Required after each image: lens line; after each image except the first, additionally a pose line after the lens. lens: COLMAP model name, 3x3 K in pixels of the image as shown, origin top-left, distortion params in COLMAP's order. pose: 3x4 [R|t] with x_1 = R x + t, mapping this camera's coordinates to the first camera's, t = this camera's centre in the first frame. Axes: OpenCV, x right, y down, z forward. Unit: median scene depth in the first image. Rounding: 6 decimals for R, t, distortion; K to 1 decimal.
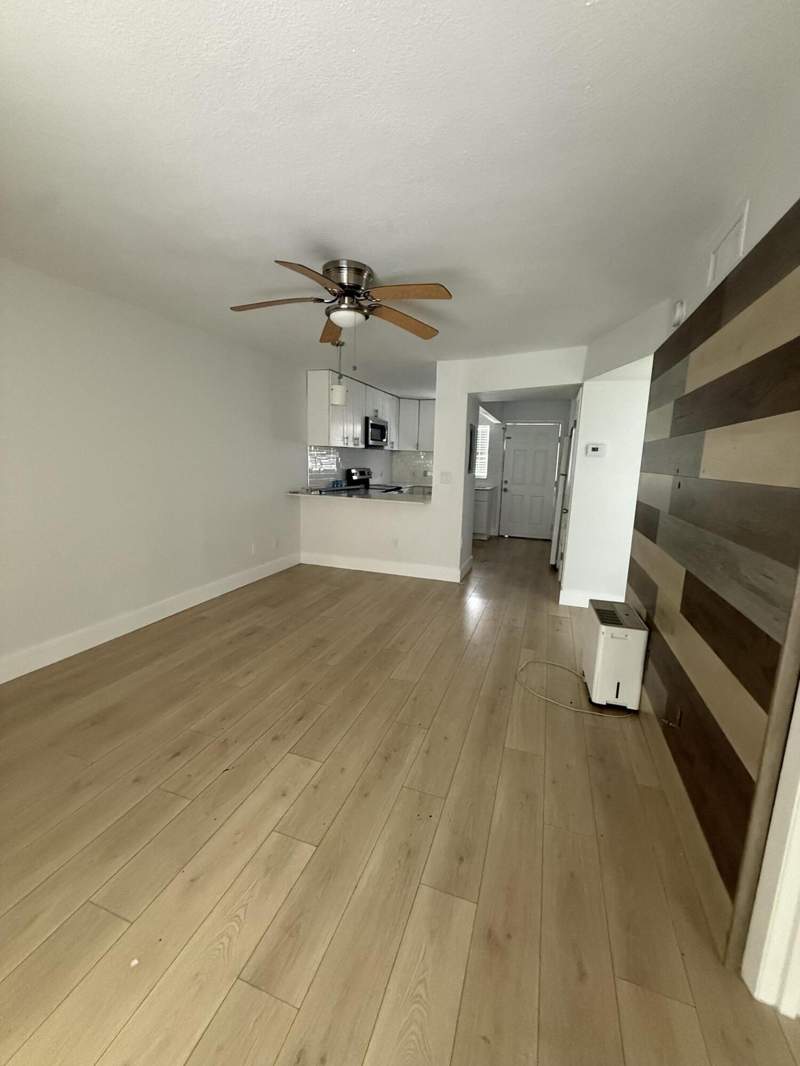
lens RADIAL K [[425.5, 0, 397.7], [0, 425.5, 531.9], [0, 0, 1]] dist [0.002361, 0.000458]
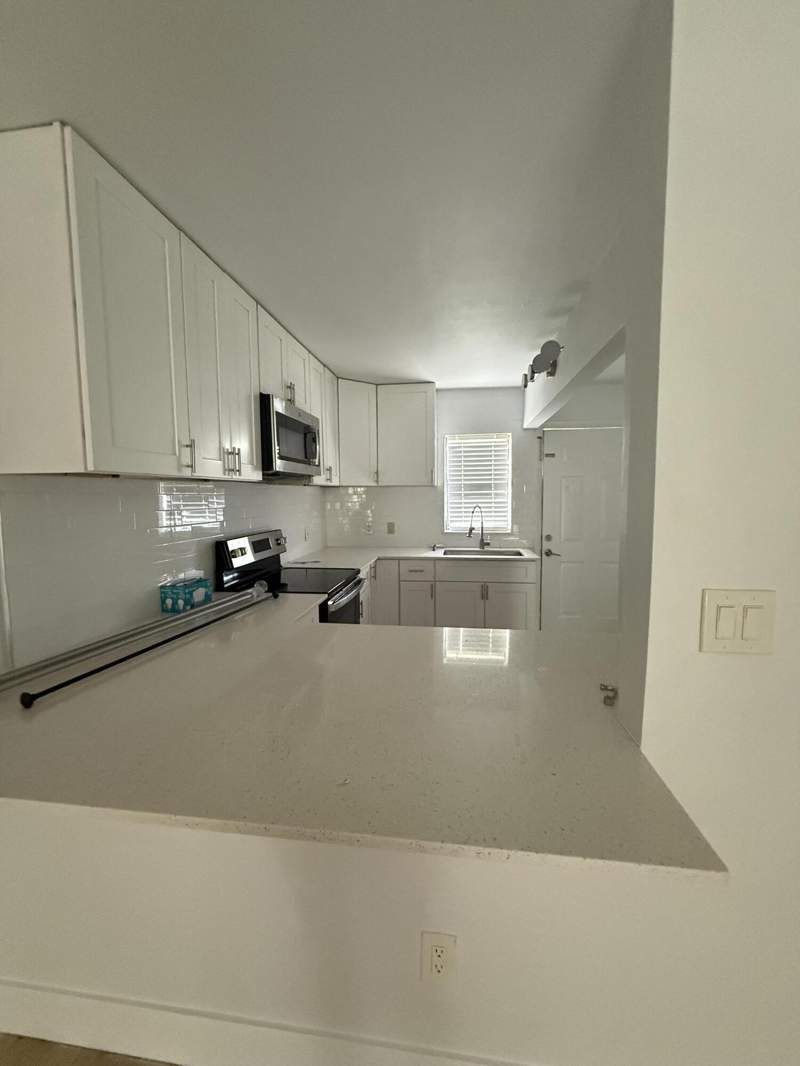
lens RADIAL K [[425.5, 0, 402.4], [0, 425.5, 535.0], [0, 0, 1]] dist [0.002361, 0.000458]
pose [[0.974467, -0.059545, 0.216492, -0.040436], [0.075703, 0.994869, -0.067116, -0.110893], [-0.211385, 0.081791, 0.973975, 0.586217]]
